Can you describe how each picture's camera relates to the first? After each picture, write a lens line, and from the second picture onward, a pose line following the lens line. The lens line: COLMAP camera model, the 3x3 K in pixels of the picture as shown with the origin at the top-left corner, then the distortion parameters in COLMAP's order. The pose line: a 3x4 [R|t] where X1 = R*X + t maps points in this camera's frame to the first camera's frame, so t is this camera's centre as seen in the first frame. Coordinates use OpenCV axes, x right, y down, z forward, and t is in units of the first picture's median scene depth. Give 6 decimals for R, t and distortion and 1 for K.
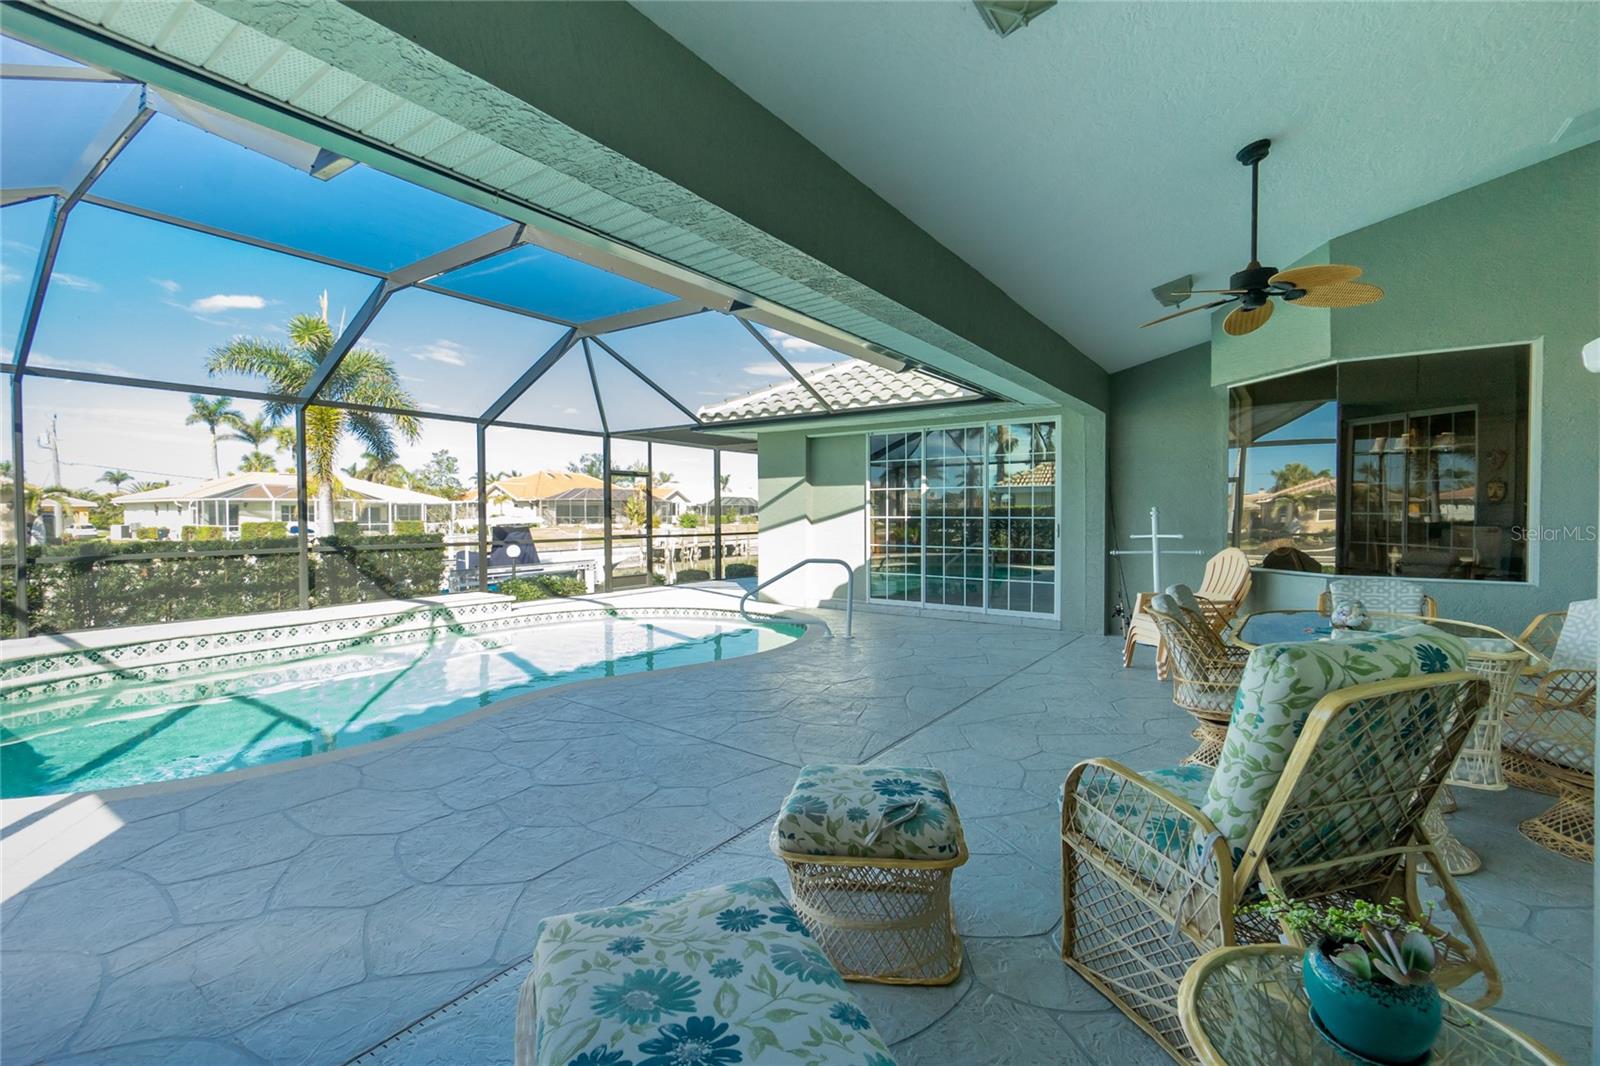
lens RADIAL K [[700.4, 0, 794.5], [0, 700.4, 521.2], [0, 0, 1]] dist [-0.013265, 0.004897]
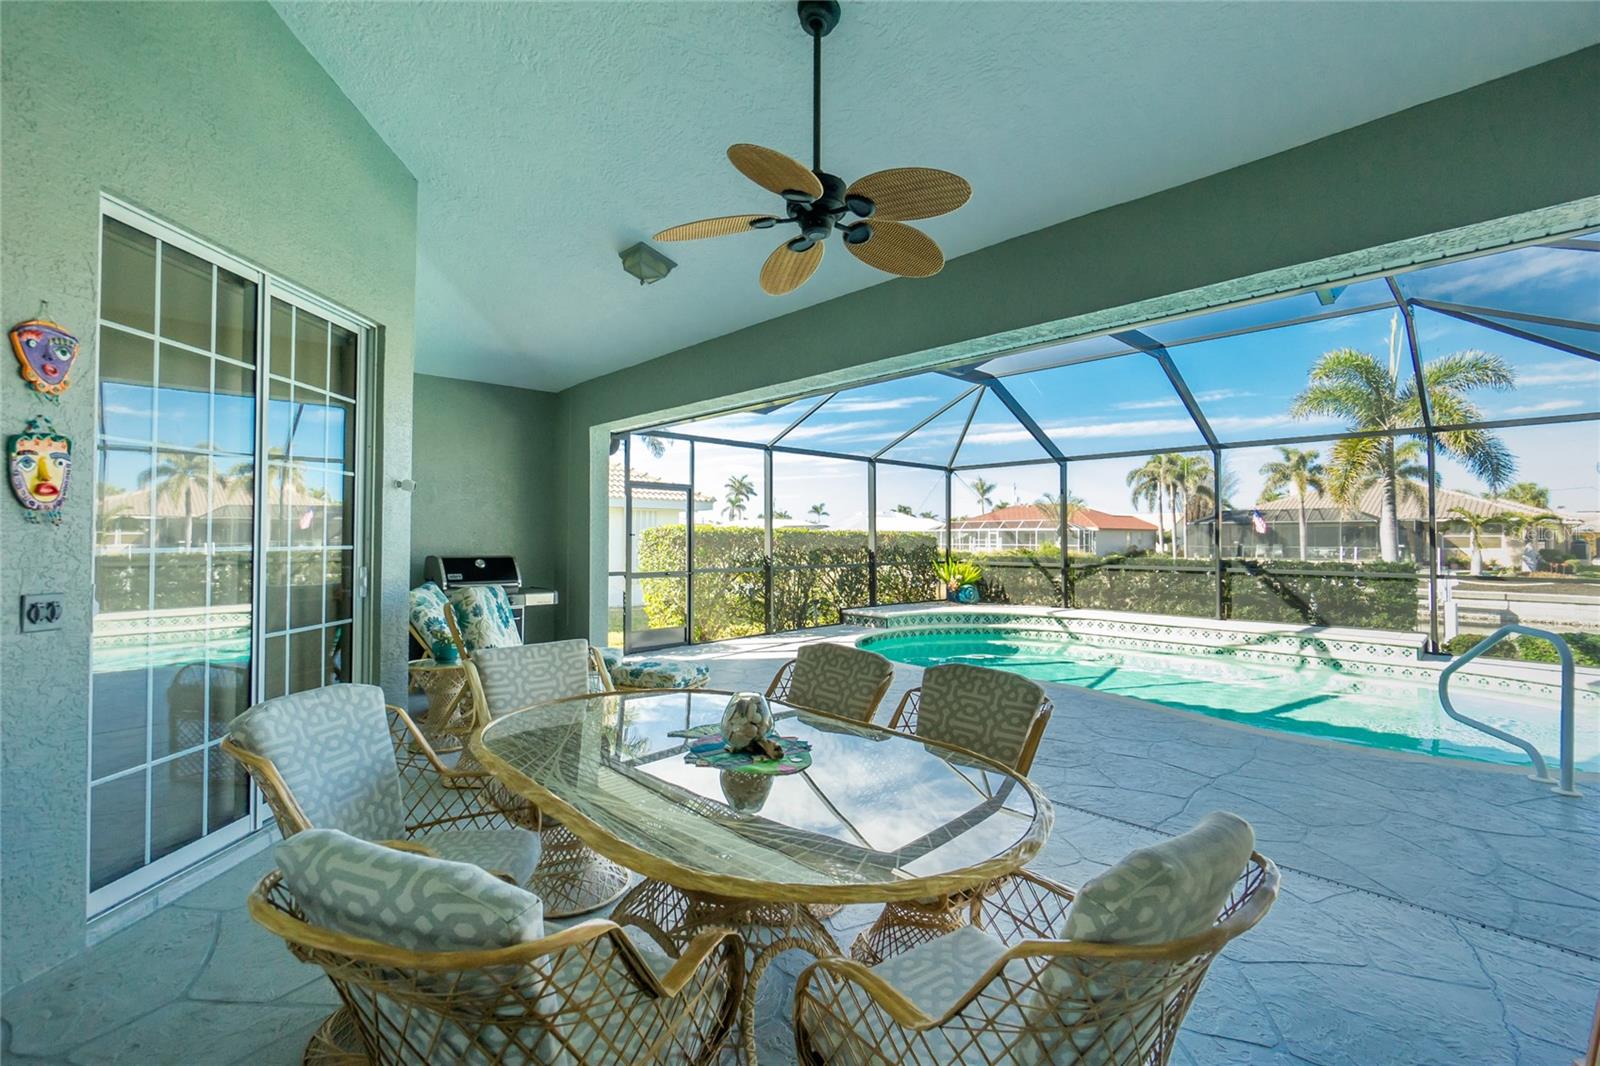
lens RADIAL K [[683.8, 0, 800.0], [0, 683.8, 533.0], [0, 0, 1]] dist [-0.007448, 0.000523]
pose [[-0.183245, -0.007384, -0.983040, 0.561360], [-0.014278, 0.999886, -0.004849, -0.006422], [0.982964, 0.013148, -0.183330, 0.476826]]
